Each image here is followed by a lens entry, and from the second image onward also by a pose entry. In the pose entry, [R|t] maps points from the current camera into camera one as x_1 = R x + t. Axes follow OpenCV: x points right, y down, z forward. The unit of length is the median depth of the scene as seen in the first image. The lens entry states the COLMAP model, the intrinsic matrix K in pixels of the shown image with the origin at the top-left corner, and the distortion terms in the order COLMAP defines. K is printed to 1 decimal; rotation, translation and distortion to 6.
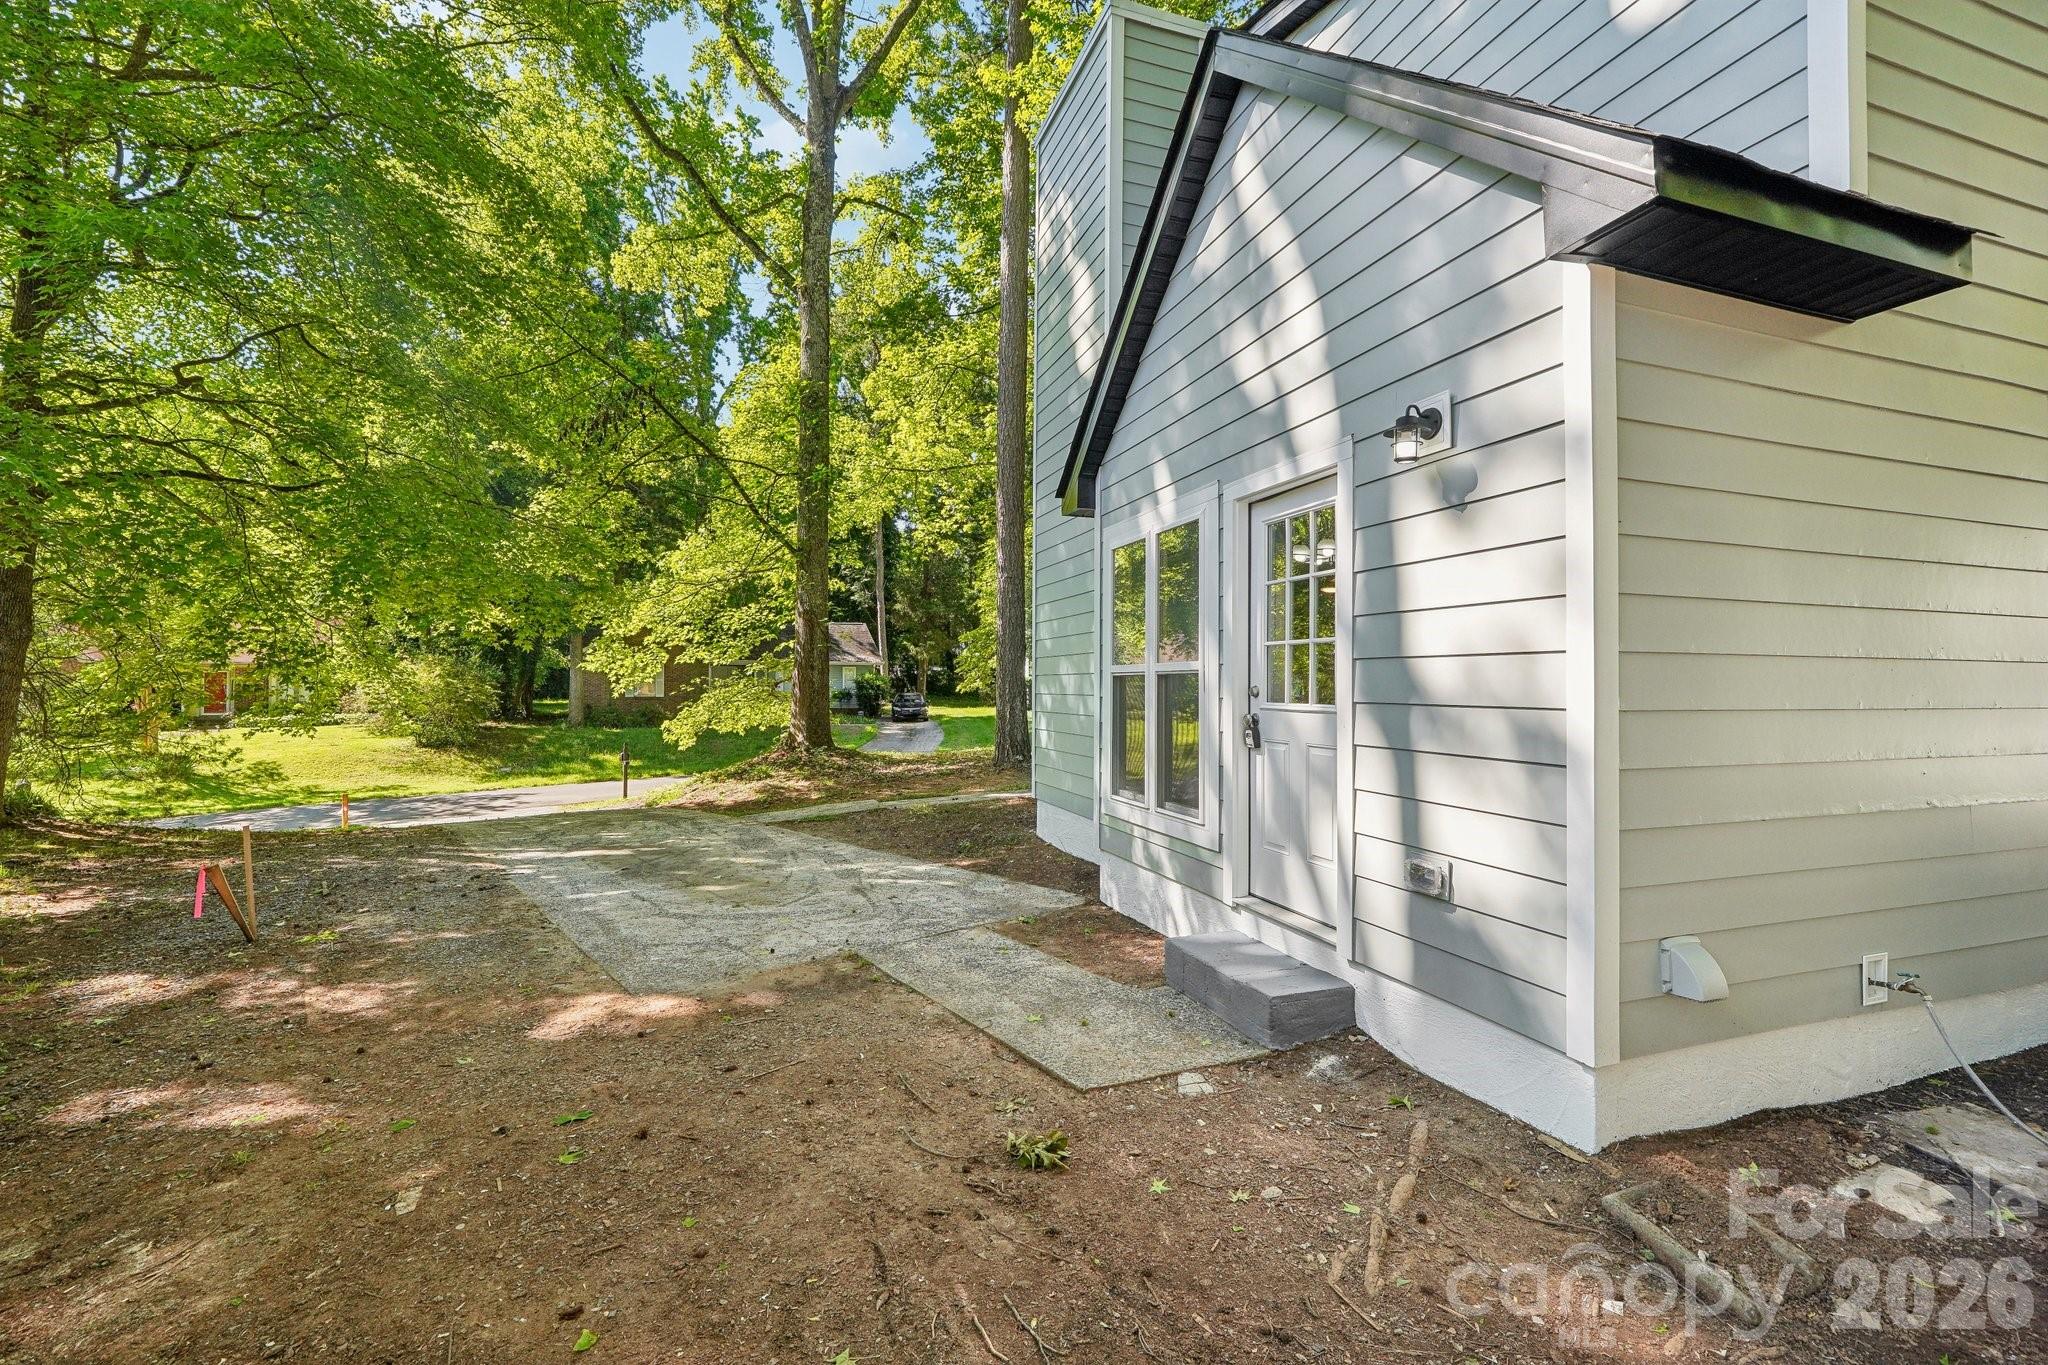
lens RADIAL K [[861.2, 0, 1024.0], [0, 861.2, 682.5], [0, 0, 1]] dist [-0.022543, 0.000060]
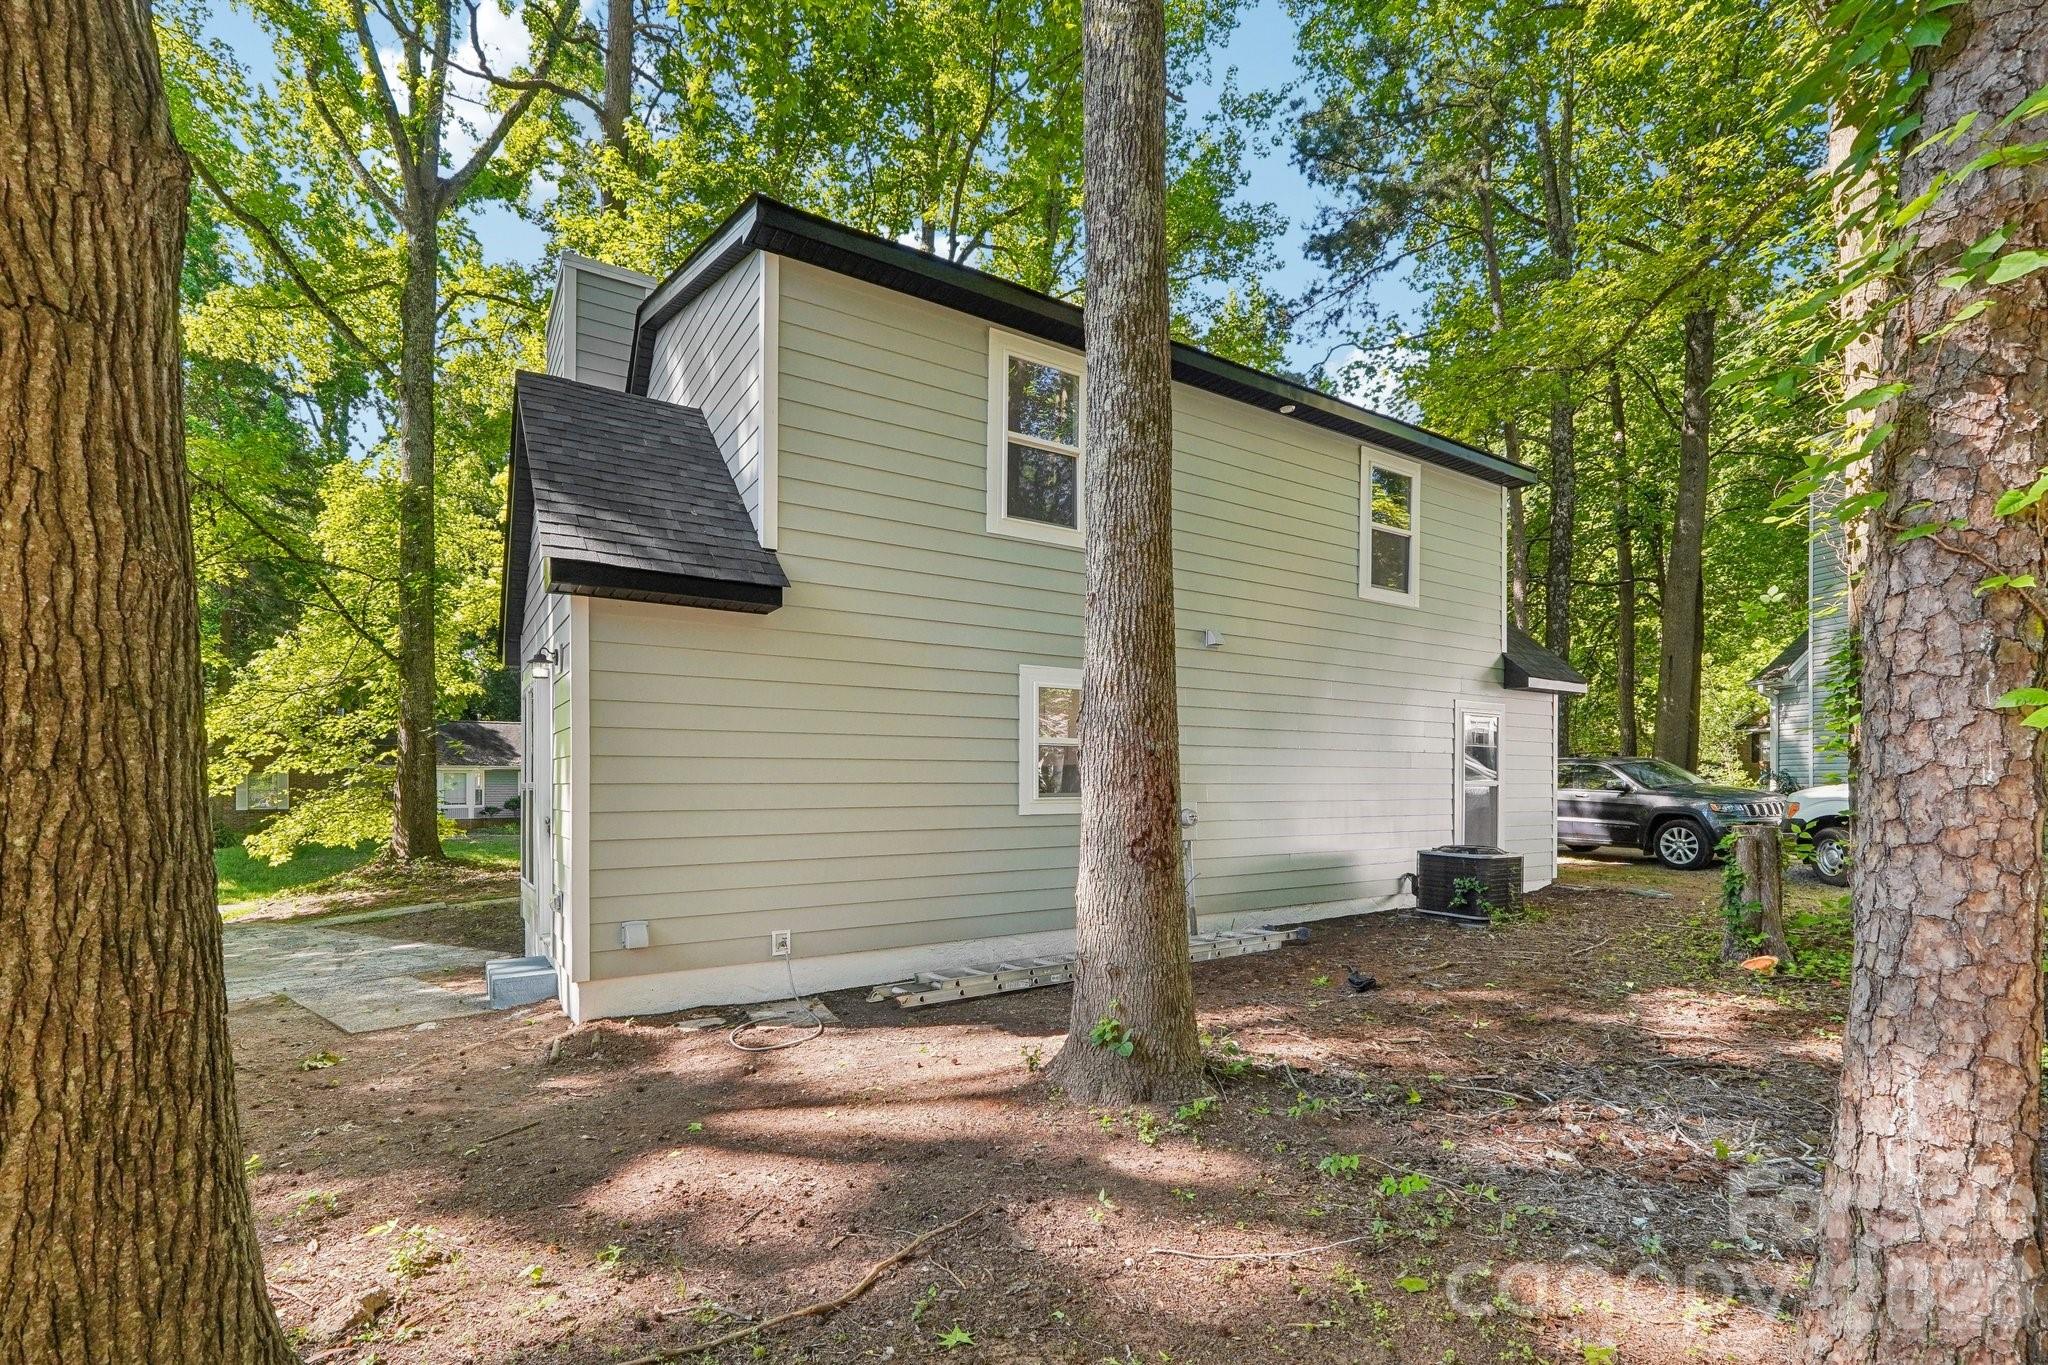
lens RADIAL K [[969.1, 0, 1029.2], [0, 969.1, 778.4], [0, 0, 1]] dist [0.002902, 0.000229]
pose [[0.974921, -0.016907, 0.221907, 0.182016], [0.017042, 0.999854, 0.001308, -0.005017], [-0.221896, 0.002507, 0.975067, -0.230980]]
